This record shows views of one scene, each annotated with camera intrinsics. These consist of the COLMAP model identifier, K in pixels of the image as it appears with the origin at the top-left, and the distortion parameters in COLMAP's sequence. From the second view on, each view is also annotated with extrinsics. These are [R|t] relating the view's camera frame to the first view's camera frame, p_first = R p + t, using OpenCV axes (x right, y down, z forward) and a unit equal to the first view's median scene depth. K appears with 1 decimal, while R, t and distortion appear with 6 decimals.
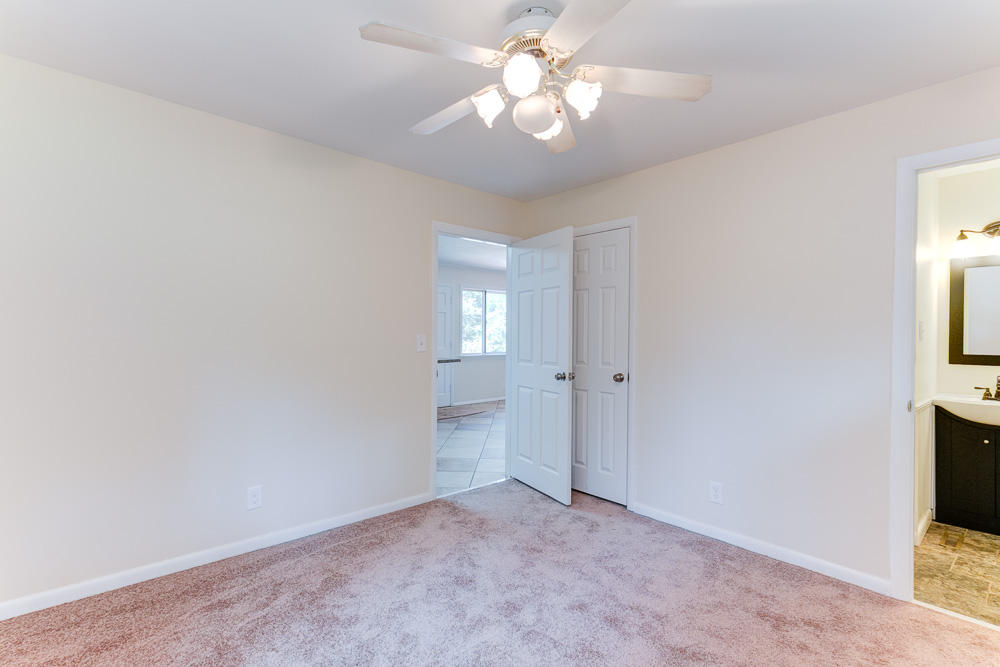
lens RADIAL K [[463.7, 0, 509.1], [0, 463.7, 339.7], [0, 0, 1]] dist [0.013294, -0.000449]
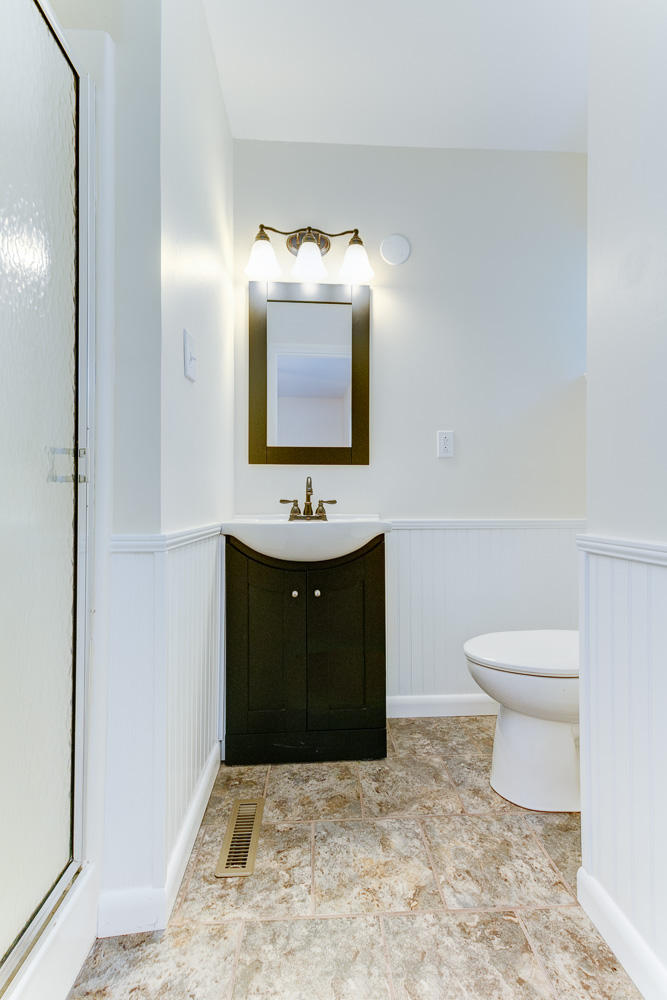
lens RADIAL K [[463.7, 0, 335.7], [0, 463.7, 501.4], [0, 0, 1]] dist [0.013294, -0.000449]
pose [[0.631610, -0.009884, 0.775223, 0.598426], [0.007978, 0.999949, 0.006250, 0.102168], [-0.775245, 0.002237, 0.631656, 0.592577]]
